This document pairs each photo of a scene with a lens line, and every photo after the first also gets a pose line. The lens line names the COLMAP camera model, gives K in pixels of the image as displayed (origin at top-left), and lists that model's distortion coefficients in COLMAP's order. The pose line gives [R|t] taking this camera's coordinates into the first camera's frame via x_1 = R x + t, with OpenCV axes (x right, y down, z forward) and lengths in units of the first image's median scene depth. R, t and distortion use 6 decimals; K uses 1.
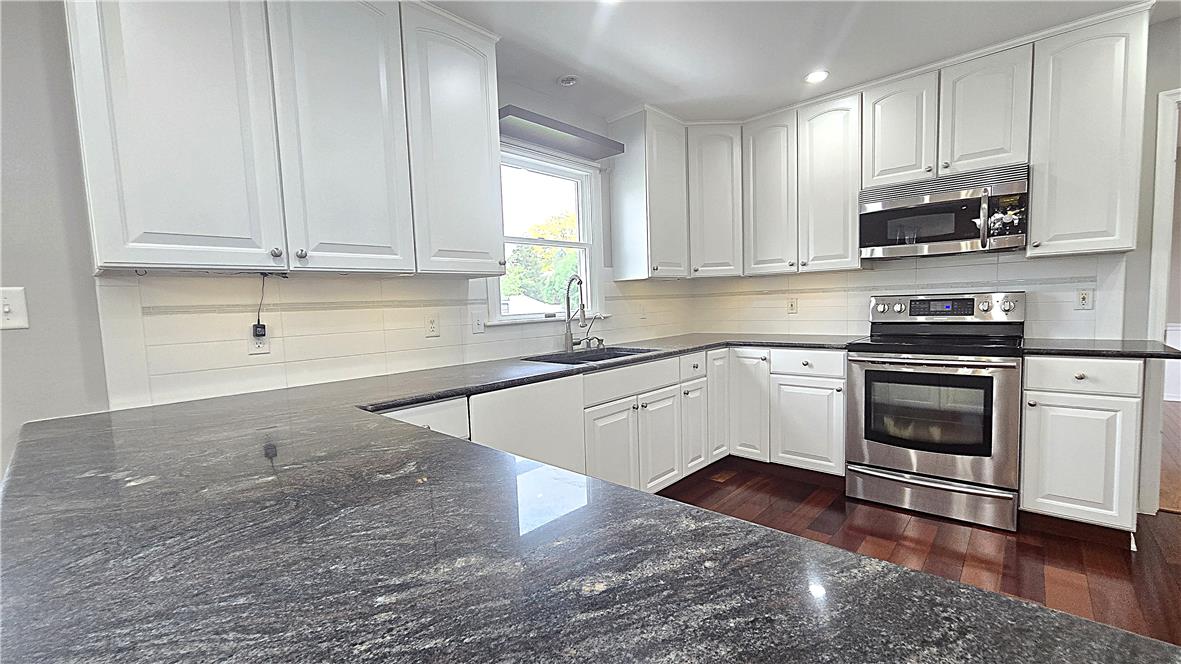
lens RADIAL K [[487.9, 0, 592.2], [0, 487.9, 340.0], [0, 0, 1]] dist [-0.002778, 0.002062]
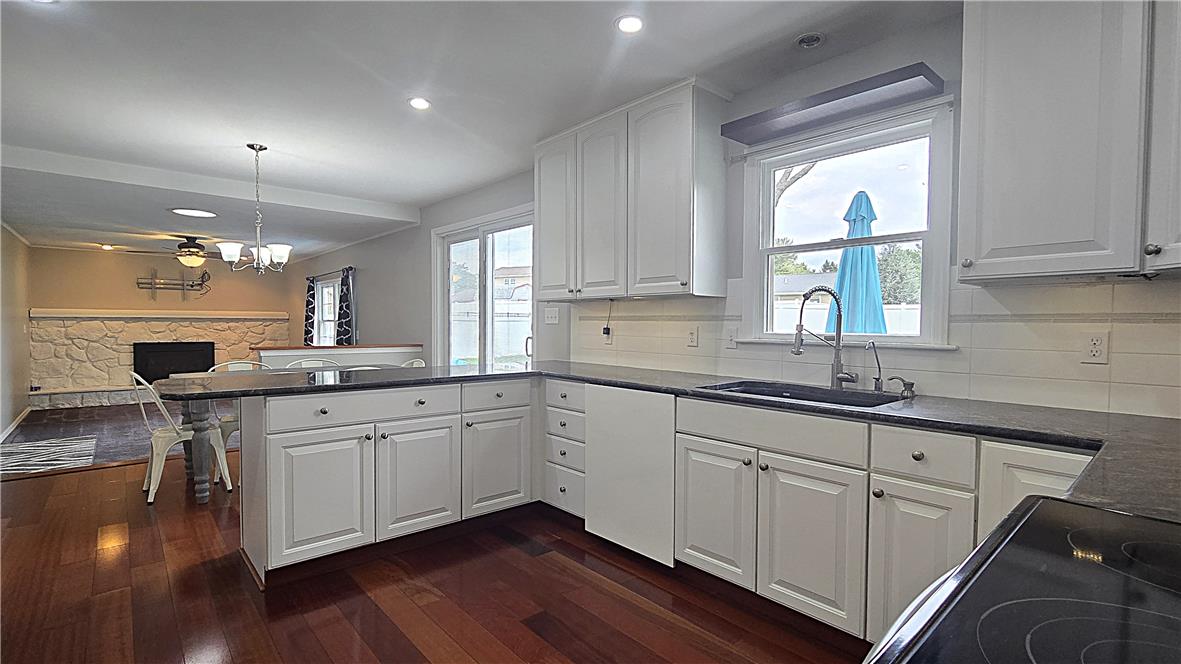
lens RADIAL K [[536.2, 0, 599.7], [0, 536.2, 341.1], [0, 0, 1]] dist [-0.006006, 0.001232]
pose [[-0.091572, 0.069147, -0.993395, 0.843713], [-0.081034, 0.993760, 0.076642, -0.086440], [0.992496, 0.087517, -0.085397, 0.753240]]
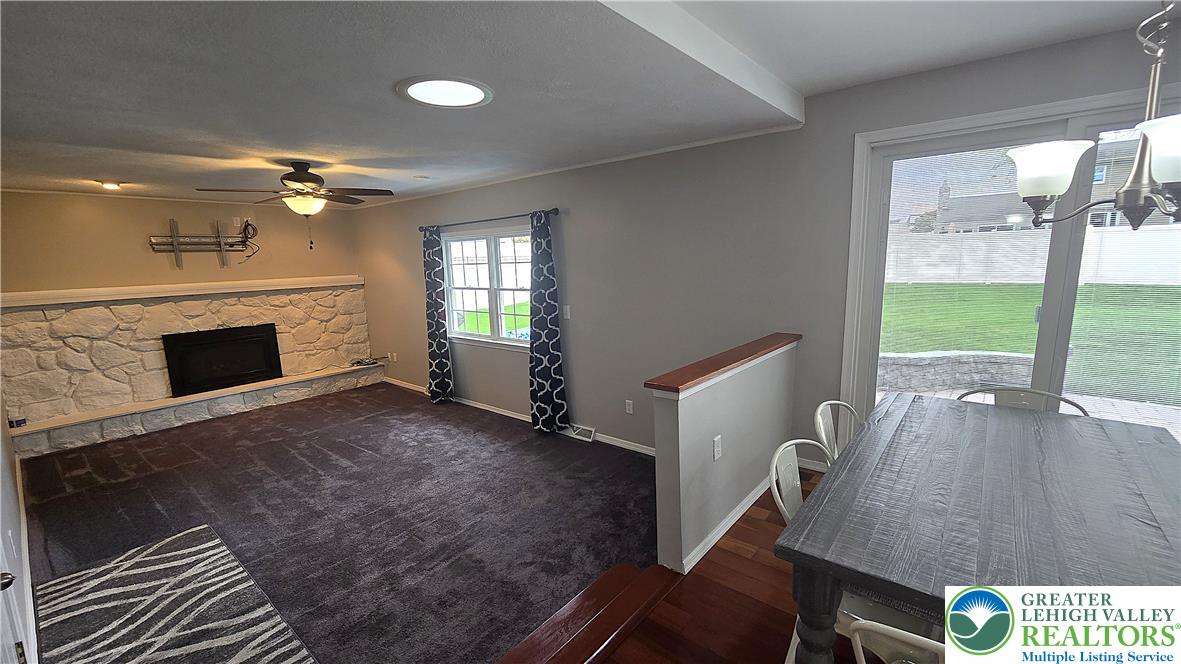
lens RADIAL K [[487.9, 0, 596.3], [0, 487.9, 341.5], [0, 0, 1]] dist [-0.002778, 0.002062]
pose [[0.053932, 0.202525, -0.977791, -0.071474], [-0.046156, 0.978675, 0.200162, -0.050930], [0.997477, 0.034336, 0.062129, -0.670930]]
